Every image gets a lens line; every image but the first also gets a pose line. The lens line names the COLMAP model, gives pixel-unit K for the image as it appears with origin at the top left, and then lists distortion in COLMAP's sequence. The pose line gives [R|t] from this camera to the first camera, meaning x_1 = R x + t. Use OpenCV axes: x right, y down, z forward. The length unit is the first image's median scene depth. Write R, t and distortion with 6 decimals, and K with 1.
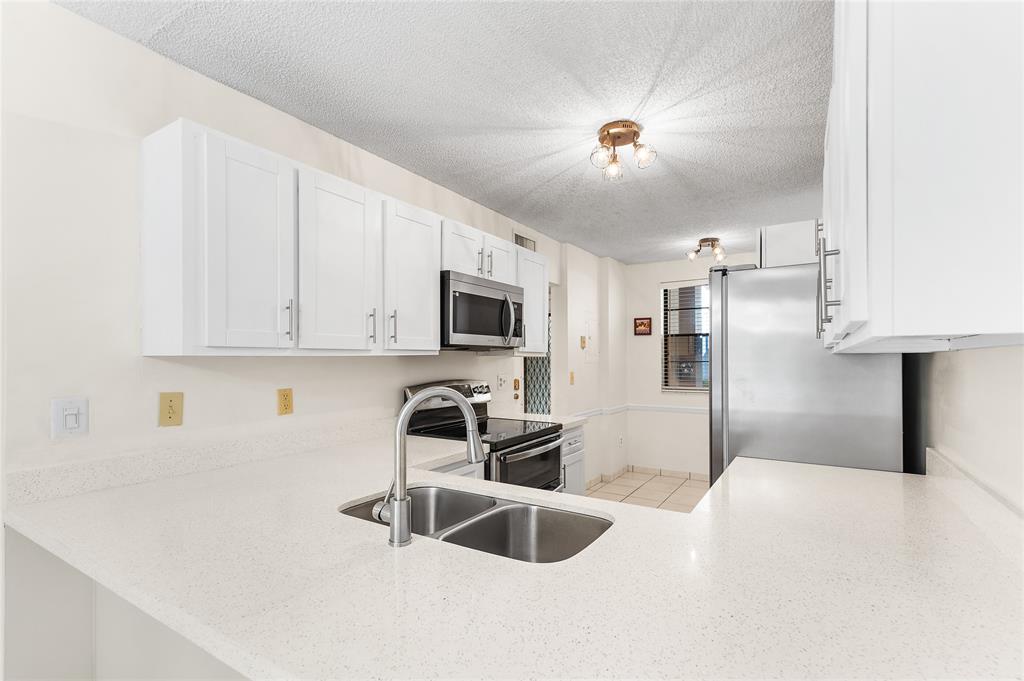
lens RADIAL K [[473.9, 0, 517.2], [0, 473.9, 358.0], [0, 0, 1]] dist [0.016708, -0.000138]
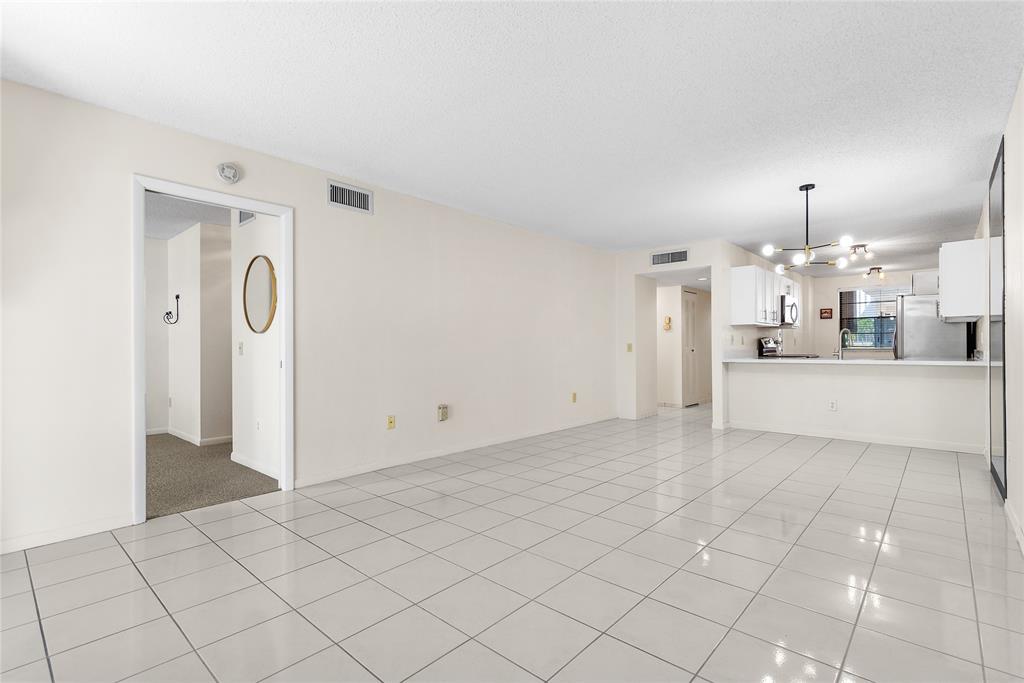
lens RADIAL K [[491.4, 0, 512.0], [0, 491.4, 341.5], [0, 0, 1]] dist [0.029943, 0.000256]
pose [[0.987231, -0.003175, -0.159263, -1.326457], [0.001586, 0.999948, -0.010105, 0.117469], [0.159287, 0.009723, 0.987184, -2.229440]]
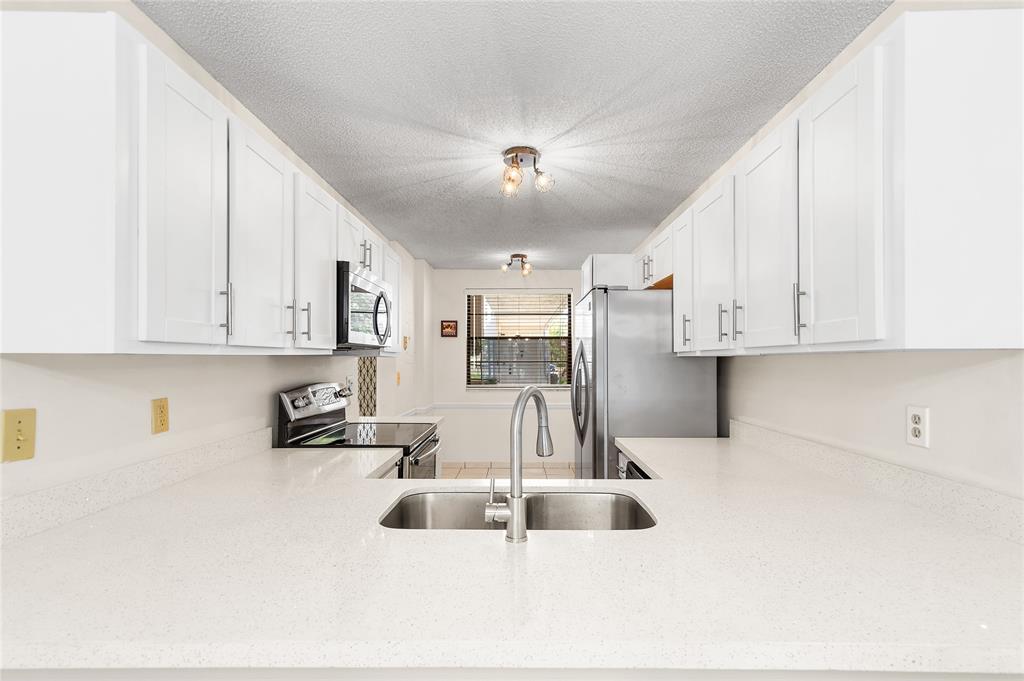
lens RADIAL K [[473.9, 0, 517.2], [0, 473.9, 358.0], [0, 0, 1]] dist [0.016708, -0.000138]
pose [[0.851351, 0.004754, 0.524575, -0.364189], [-0.004447, 0.999988, -0.001845, -0.000103], [-0.524578, -0.000762, 0.851362, 0.057851]]
